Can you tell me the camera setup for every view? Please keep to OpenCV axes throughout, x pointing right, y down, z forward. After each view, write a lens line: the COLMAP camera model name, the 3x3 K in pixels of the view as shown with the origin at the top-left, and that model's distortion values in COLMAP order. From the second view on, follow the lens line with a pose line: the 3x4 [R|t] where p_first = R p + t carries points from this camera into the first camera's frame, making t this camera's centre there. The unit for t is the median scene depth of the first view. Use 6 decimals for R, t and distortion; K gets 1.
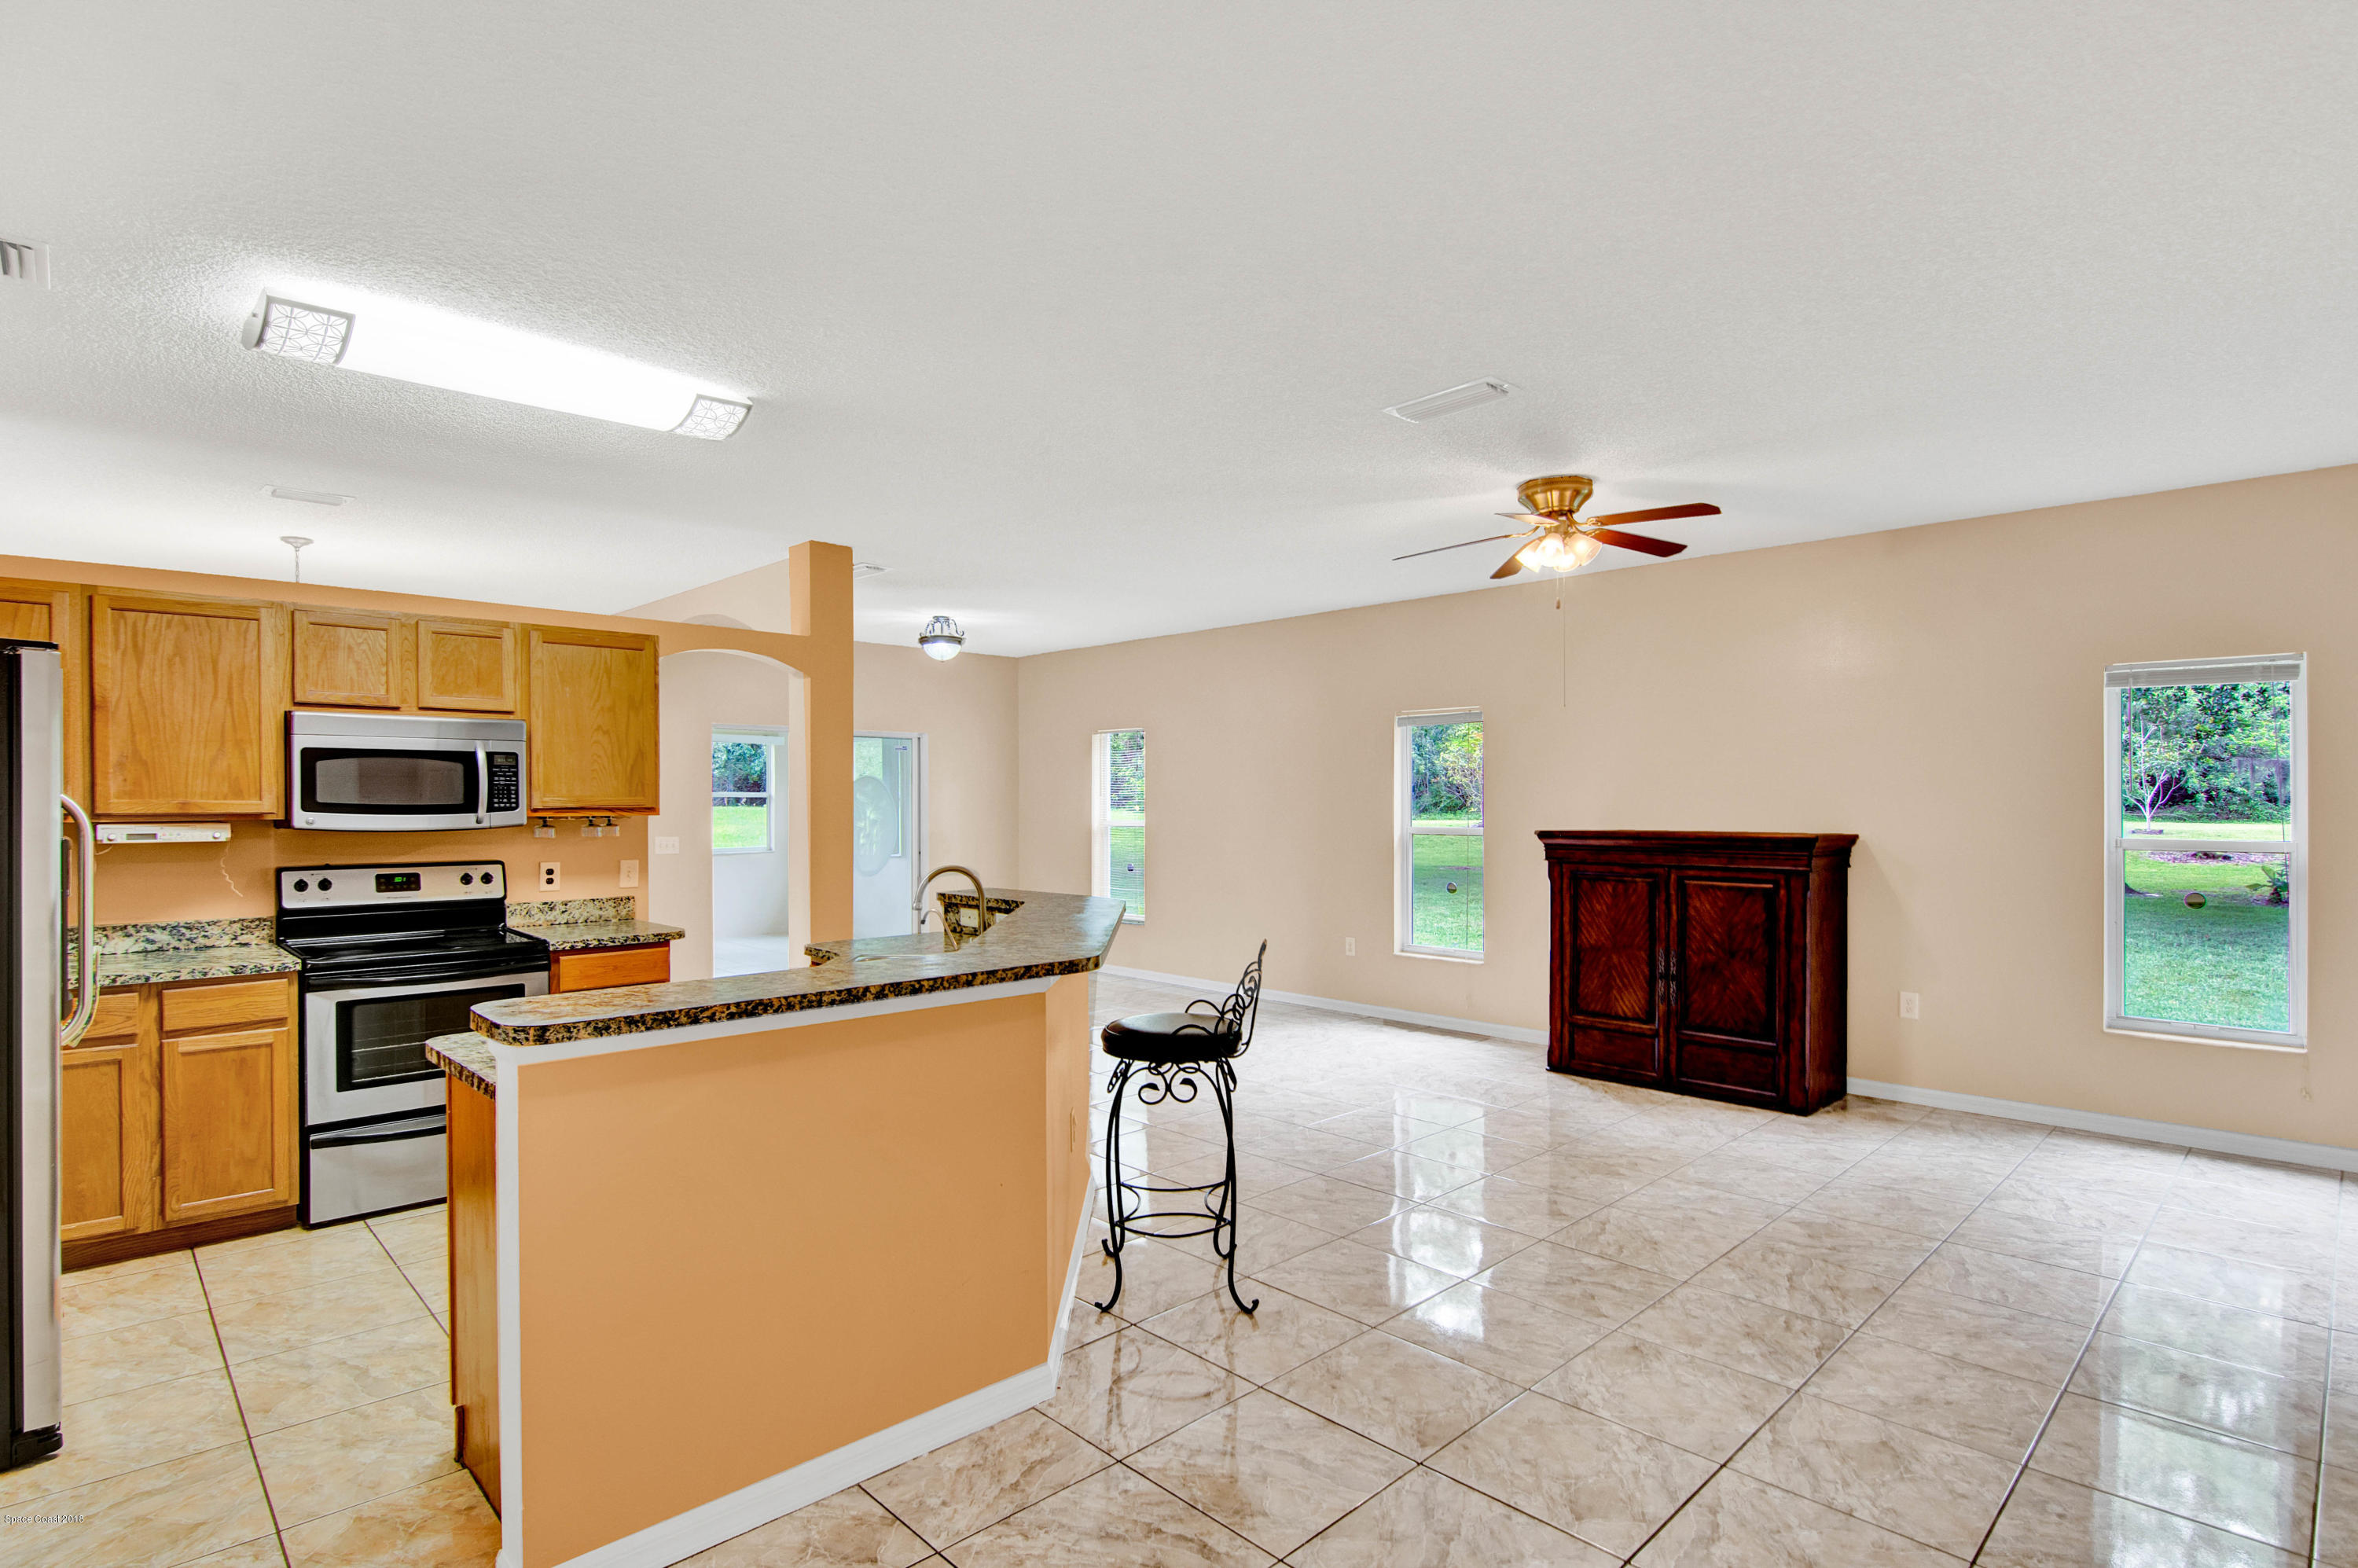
lens RADIAL K [[1164.2, 0, 1161.7], [0, 1164.2, 794.9], [0, 0, 1]] dist [-0.009219, -0.007736]
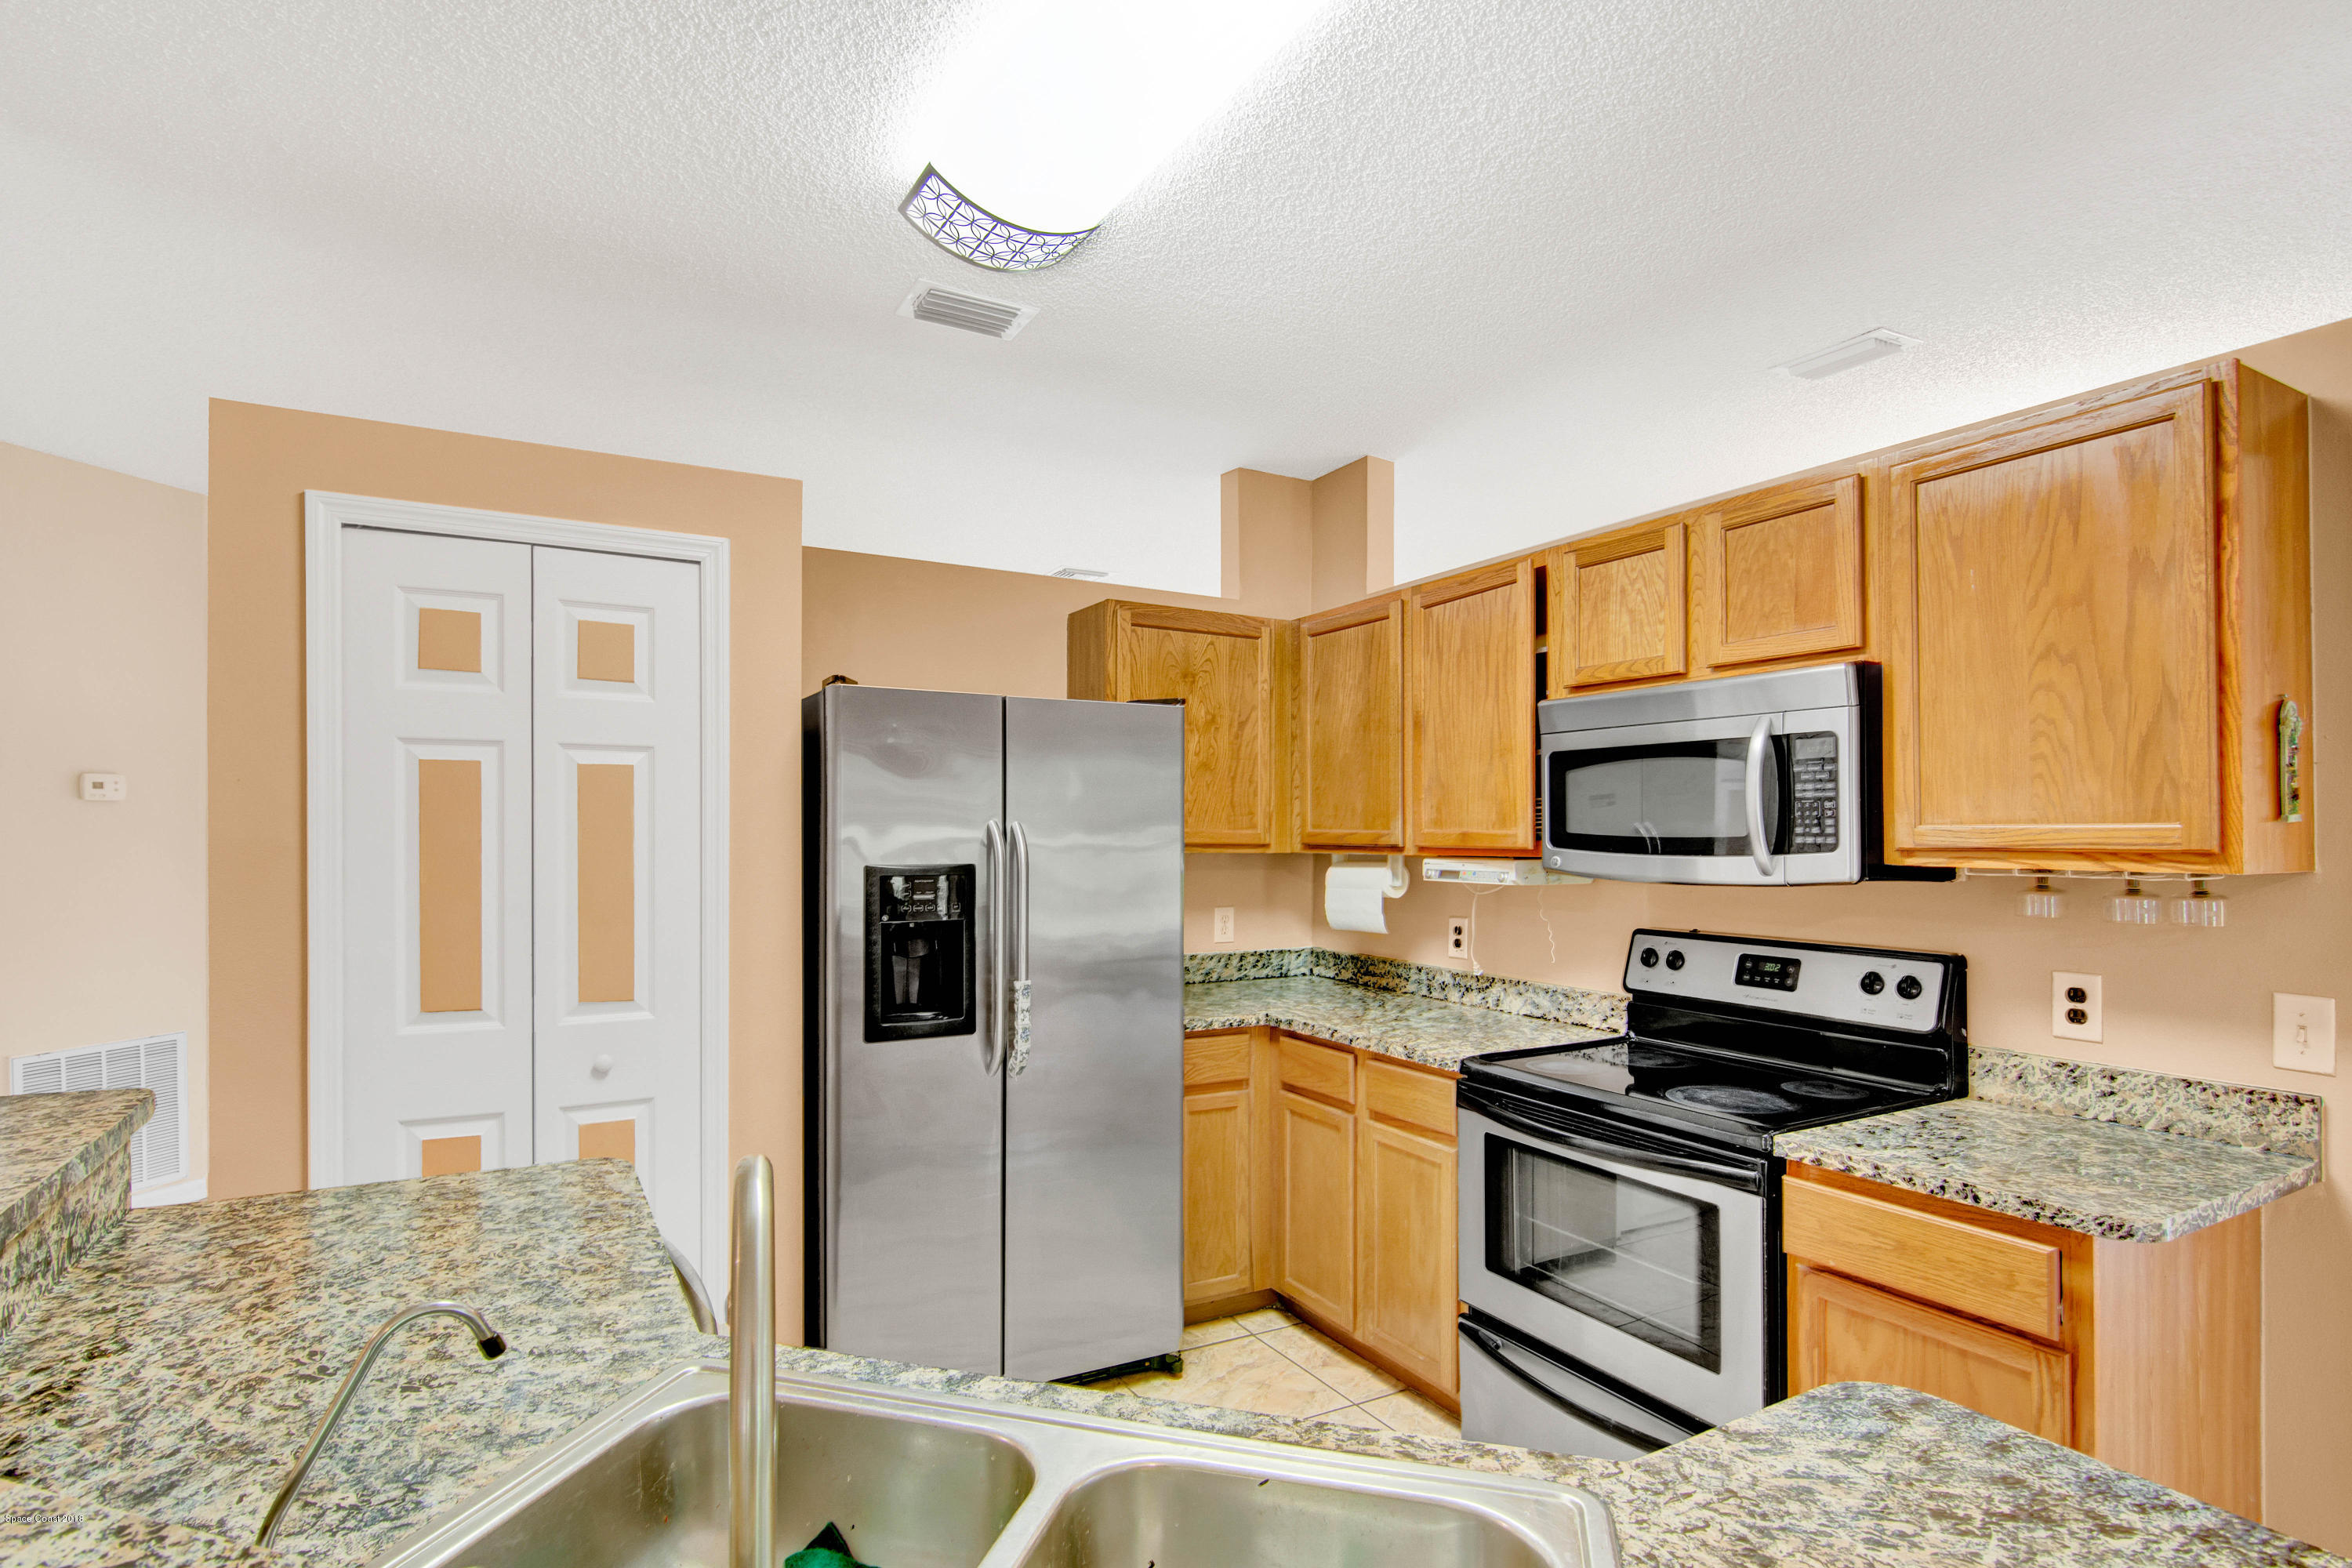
lens RADIAL K [[1161.3, 0, 1162.2], [0, 1161.3, 815.2], [0, 0, 1]] dist [-0.009219, -0.007736]
pose [[-0.267329, -0.014547, -0.963496, -0.018949], [0.001190, 0.999880, -0.015426, 0.005454], [0.963605, -0.005271, -0.267279, 0.853947]]
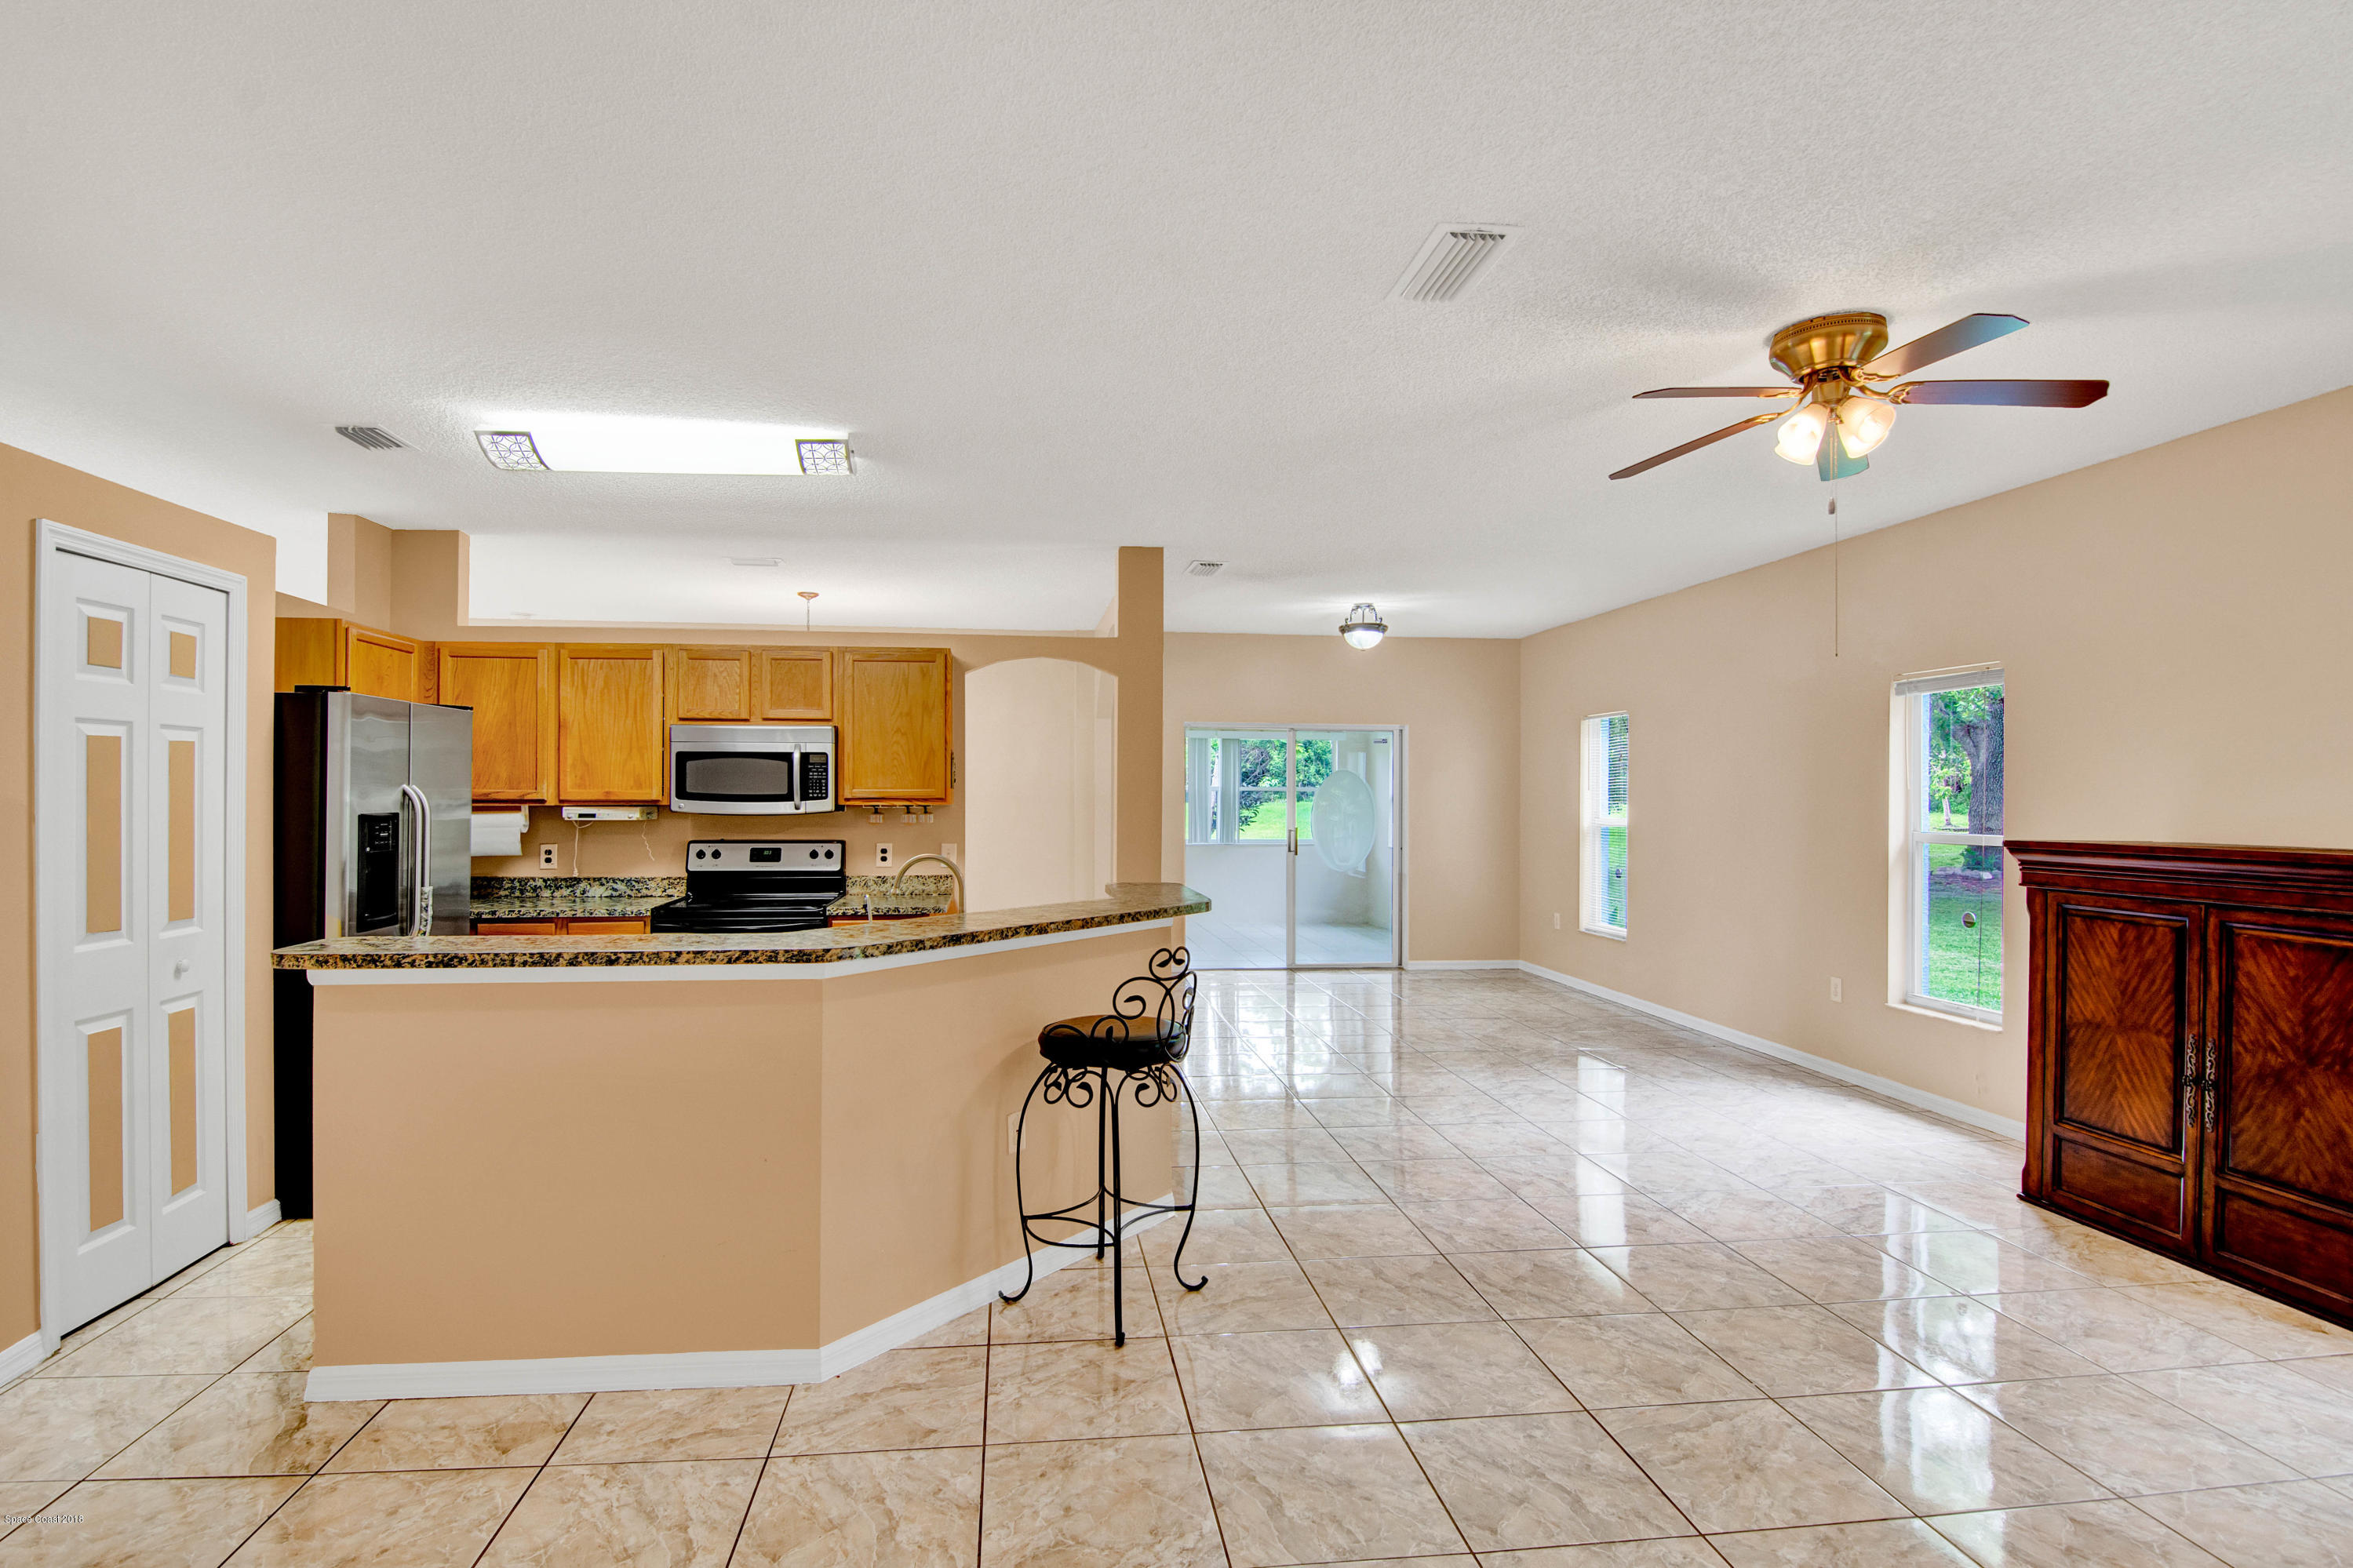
lens RADIAL K [[1161.6, 0, 1151.9], [0, 1161.6, 789.3], [0, 0, 1]] dist [-0.009219, -0.007736]
pose [[0.796856, 0.000835, -0.604169, 0.455676], [-0.001243, 0.999999, -0.000258, 0.002381], [0.604168, 0.000957, 0.796856, 0.229520]]
